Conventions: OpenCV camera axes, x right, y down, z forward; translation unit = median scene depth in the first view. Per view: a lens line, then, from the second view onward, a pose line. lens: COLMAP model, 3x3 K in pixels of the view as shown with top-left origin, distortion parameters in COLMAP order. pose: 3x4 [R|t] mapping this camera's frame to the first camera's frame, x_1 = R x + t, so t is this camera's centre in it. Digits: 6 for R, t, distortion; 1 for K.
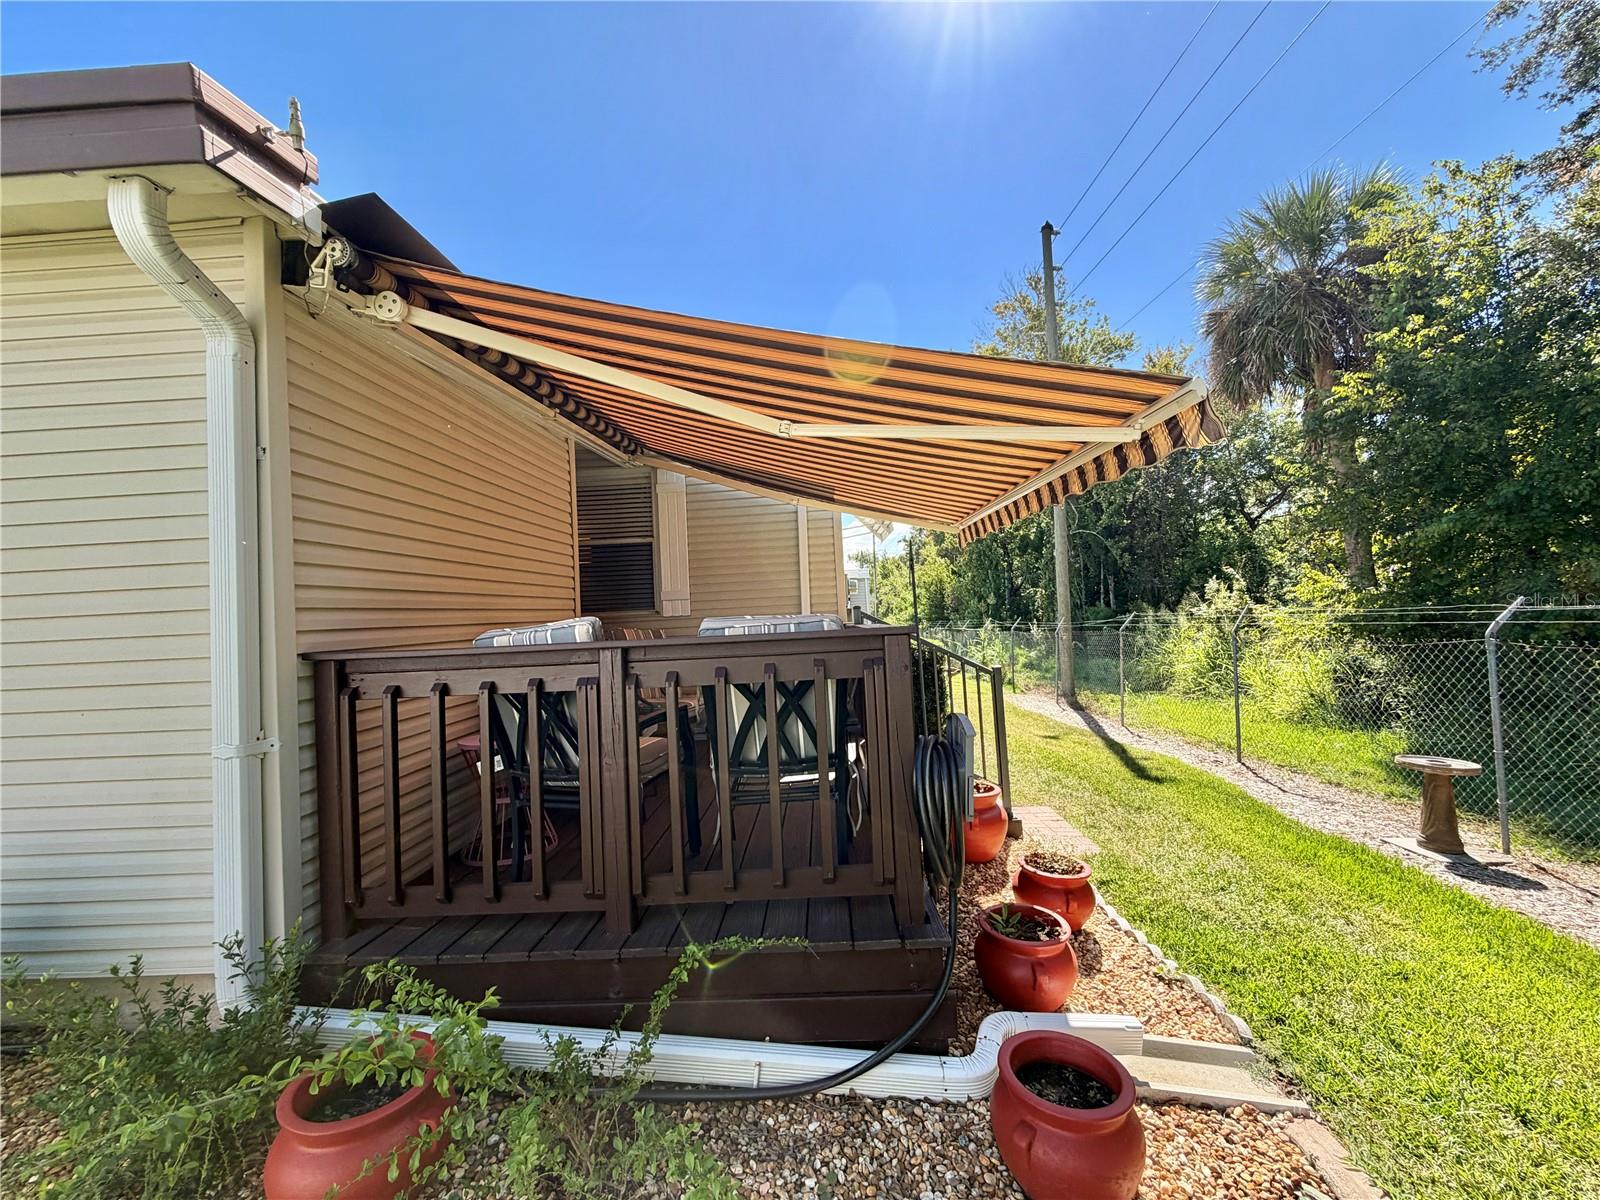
lens RADIAL K [[637.4, 0, 798.1], [0, 637.4, 599.3], [0, 0, 1]] dist [-0.000303, 0.000428]
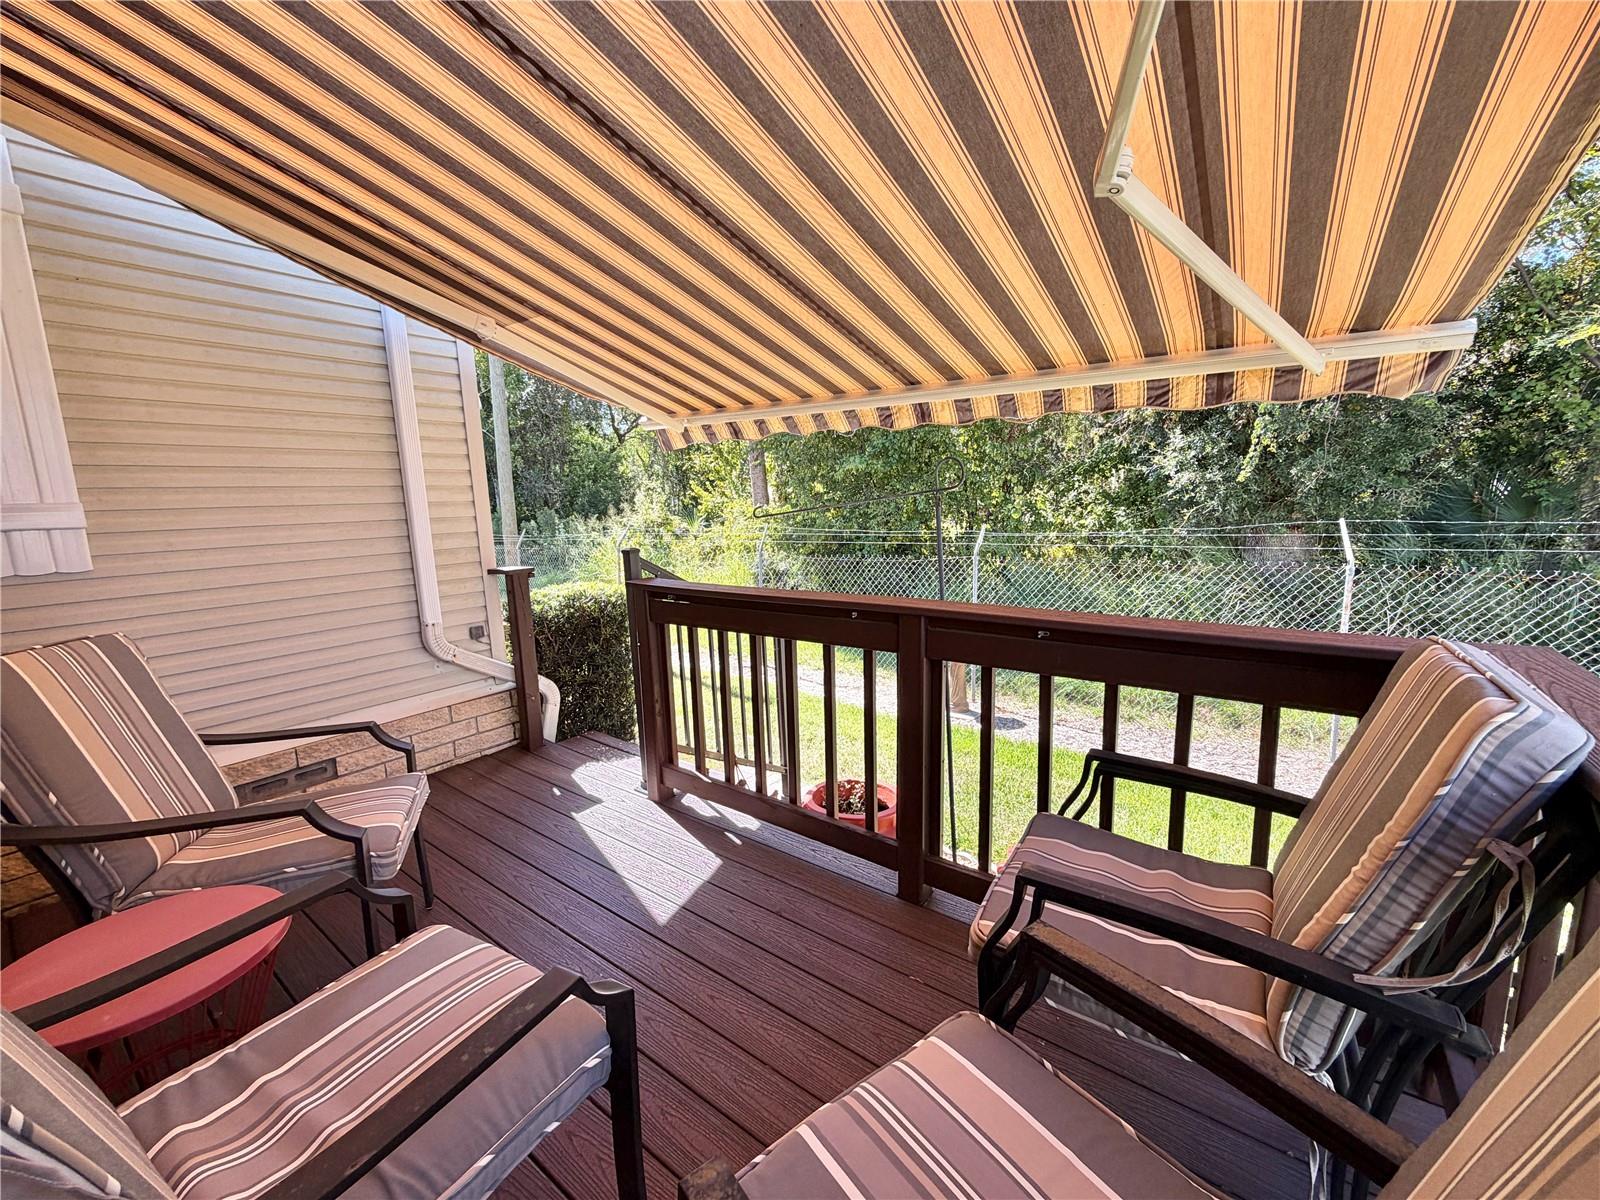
lens RADIAL K [[637.4, 0, 793.3], [0, 637.4, 601.8], [0, 0, 1]] dist [-0.000303, 0.000428]
pose [[0.570156, -0.101735, 0.815213, -0.127484], [-0.028604, 0.989243, 0.143459, -0.012135], [-0.821038, -0.105112, 0.561113, 0.236042]]
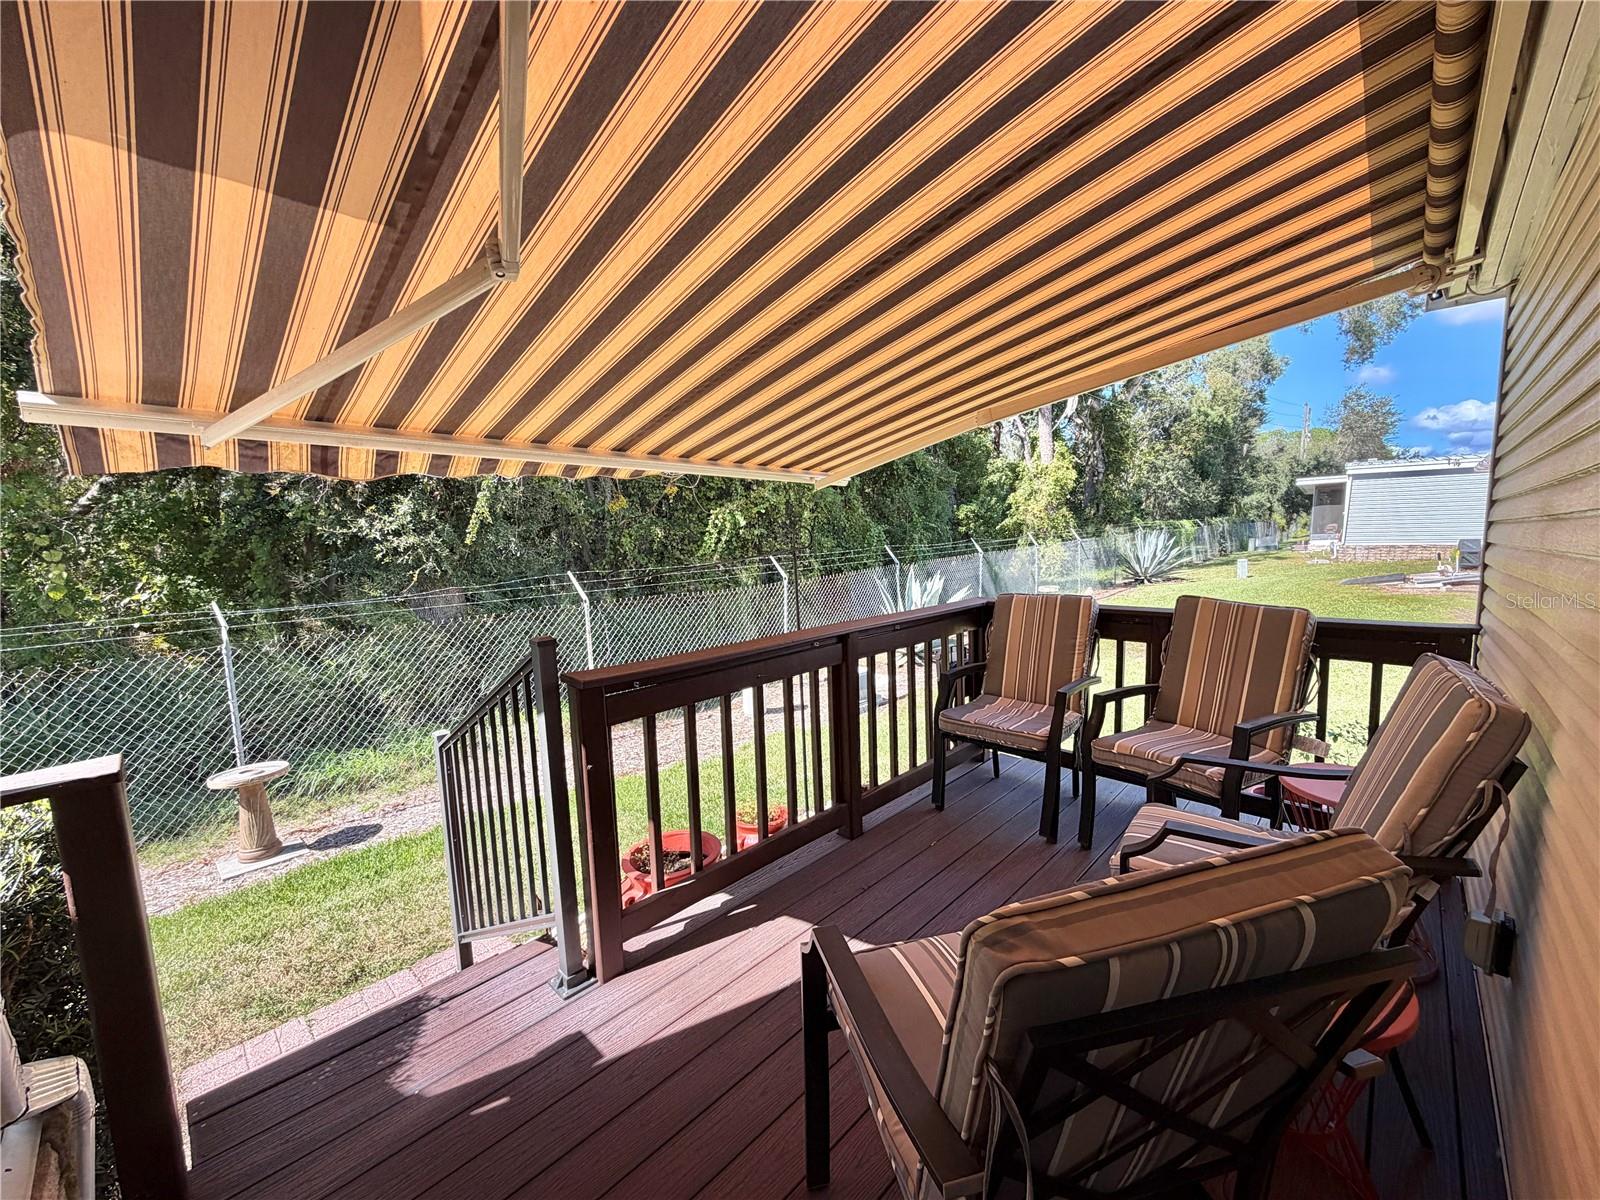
lens RADIAL K [[637.4, 0, 787.5], [0, 637.4, 605.4], [0, 0, 1]] dist [-0.000303, 0.000428]
pose [[-0.739319, -0.000138, 0.673356, -0.118871], [0.046632, 0.997589, 0.051405, -0.008196], [-0.671739, 0.069405, -0.737530, 0.505492]]
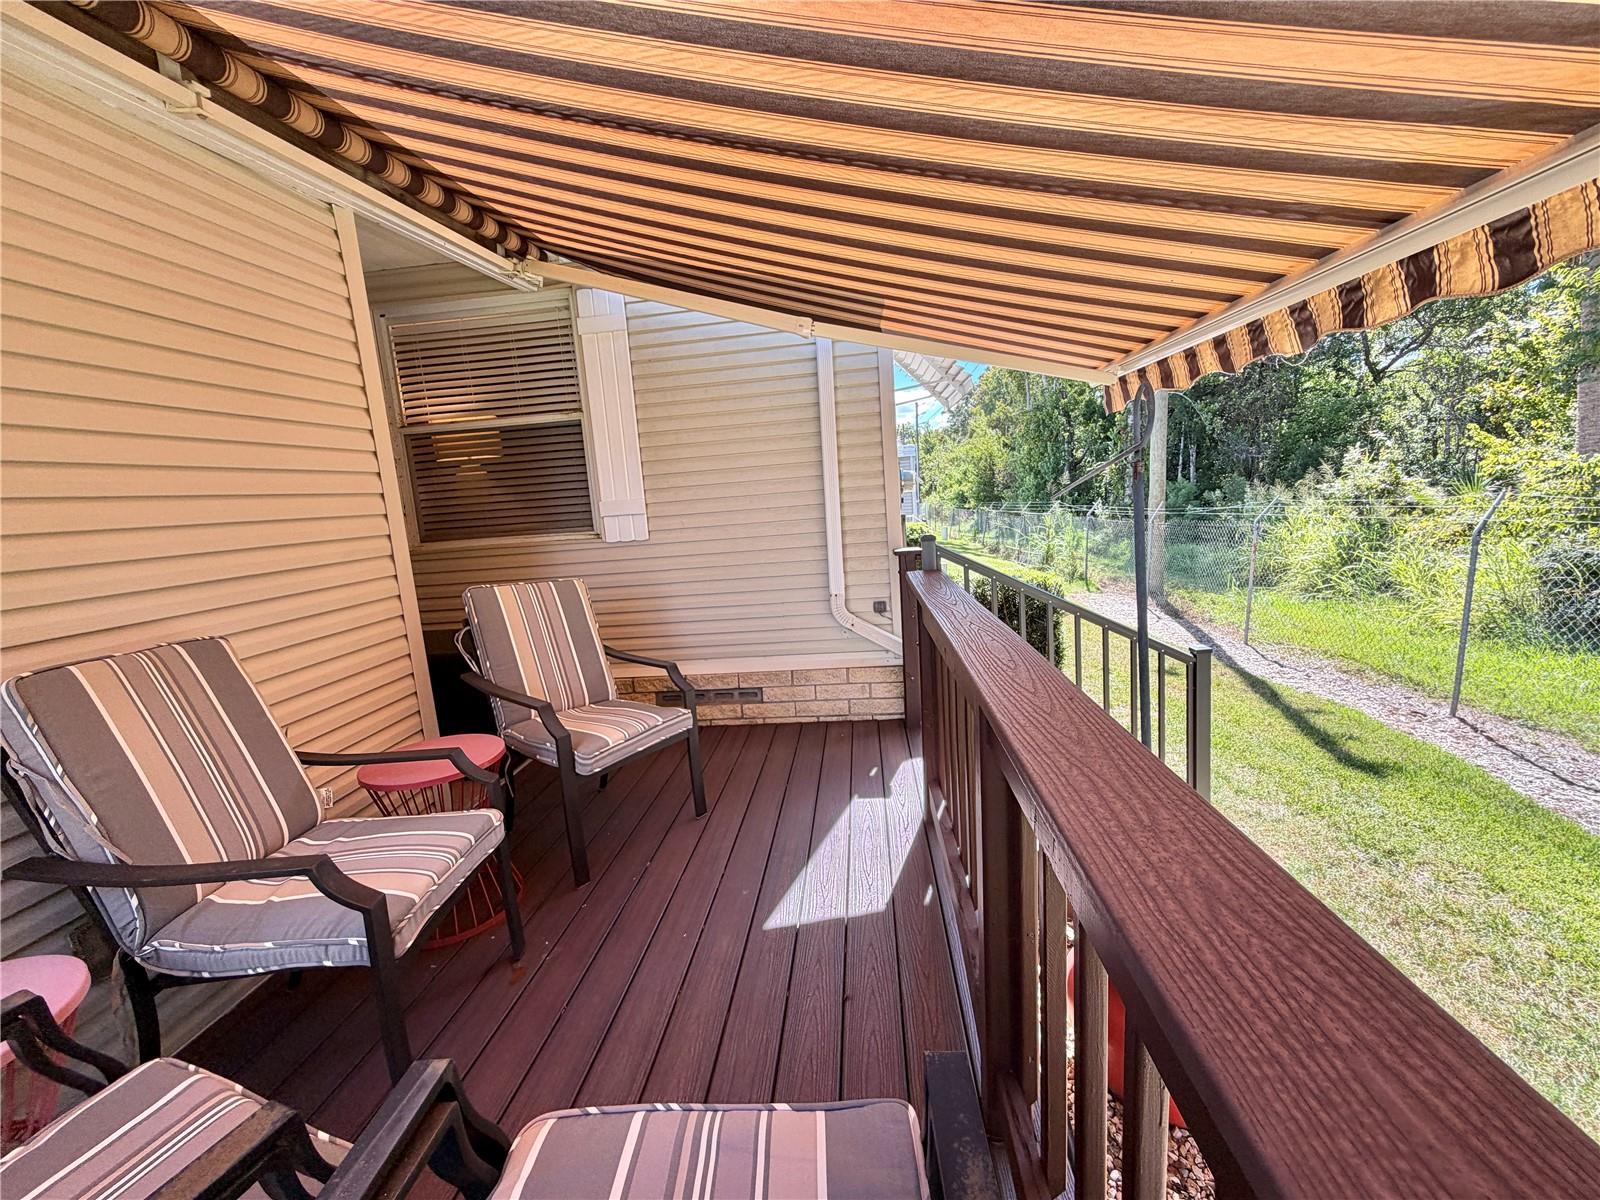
lens RADIAL K [[637.4, 0, 801.4], [0, 637.4, 599.8], [0, 0, 1]] dist [-0.000303, 0.000428]
pose [[0.998207, -0.014927, -0.057968, 0.008170], [0.025569, 0.981940, 0.187455, -0.016017], [0.054123, -0.188601, 0.980561, 0.205129]]
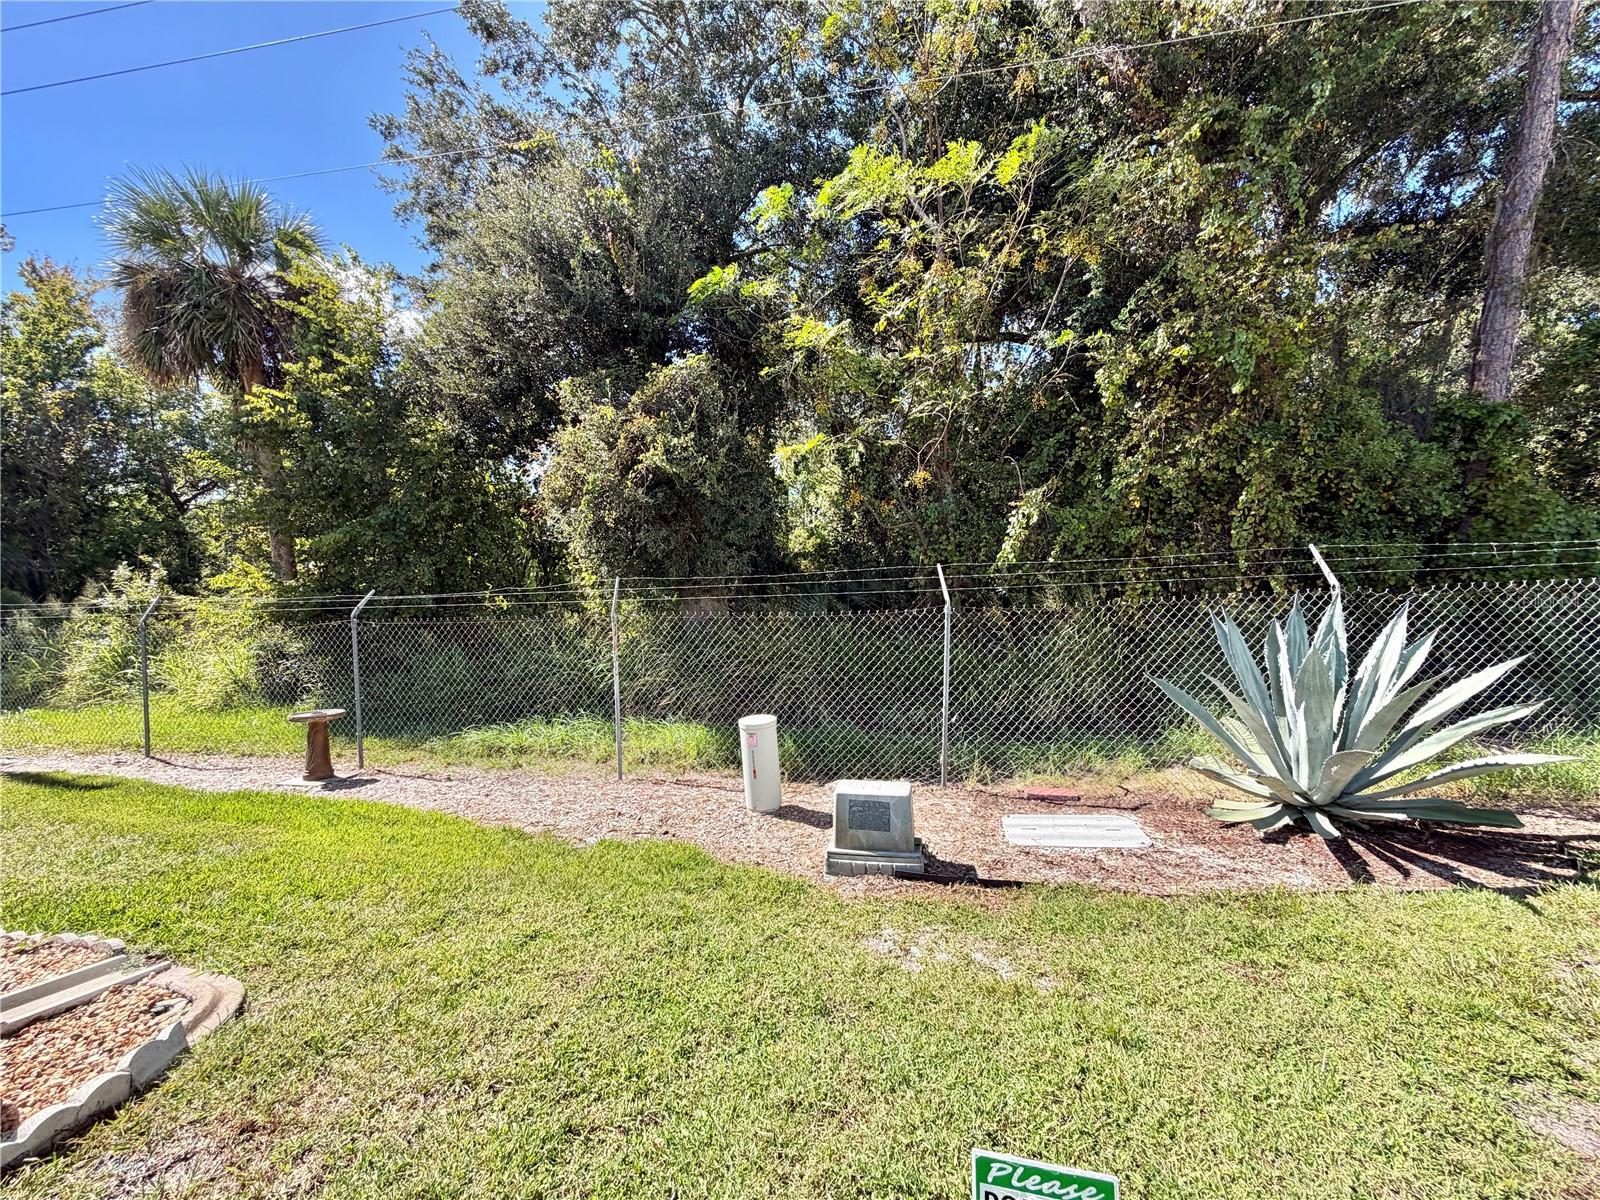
lens RADIAL K [[637.4, 0, 801.6], [0, 637.4, 603.0], [0, 0, 1]] dist [-0.000303, 0.000428]
pose [[0.182817, 0.000591, 0.983147, -0.052240], [-0.016554, 0.999860, 0.002478, 0.002824], [-0.983008, -0.016727, 0.182801, -0.101429]]
